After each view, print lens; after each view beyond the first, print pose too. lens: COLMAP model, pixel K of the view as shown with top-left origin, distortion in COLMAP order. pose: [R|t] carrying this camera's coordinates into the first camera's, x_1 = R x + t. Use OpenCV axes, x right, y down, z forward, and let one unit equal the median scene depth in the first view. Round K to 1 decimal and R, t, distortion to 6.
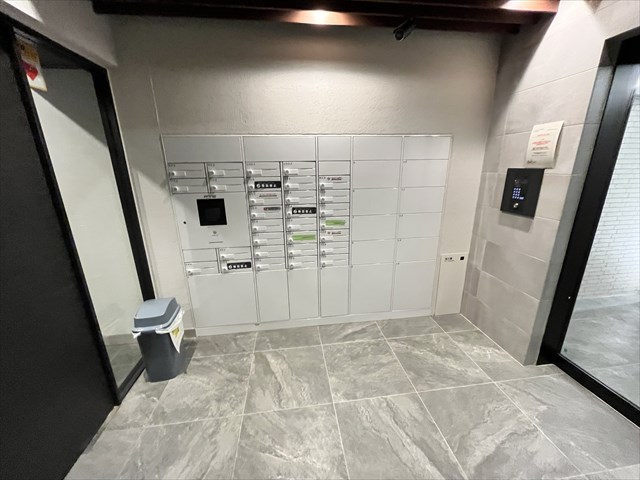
lens RADIAL K [[257.1, 0, 319.8], [0, 257.1, 240.4], [0, 0, 1]] dist [-0.000116, 0.000042]
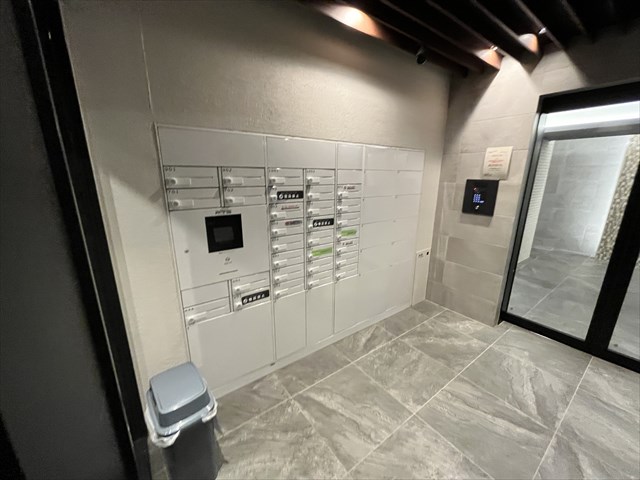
lens RADIAL K [[257.1, 0, 320.1], [0, 257.1, 240.5], [0, 0, 1]] dist [-0.000116, 0.000042]
pose [[0.875809, -0.100715, 0.472033, -0.540070], [0.114771, 0.993392, -0.000990, -0.055792], [-0.468814, 0.055043, 0.881580, 0.215039]]
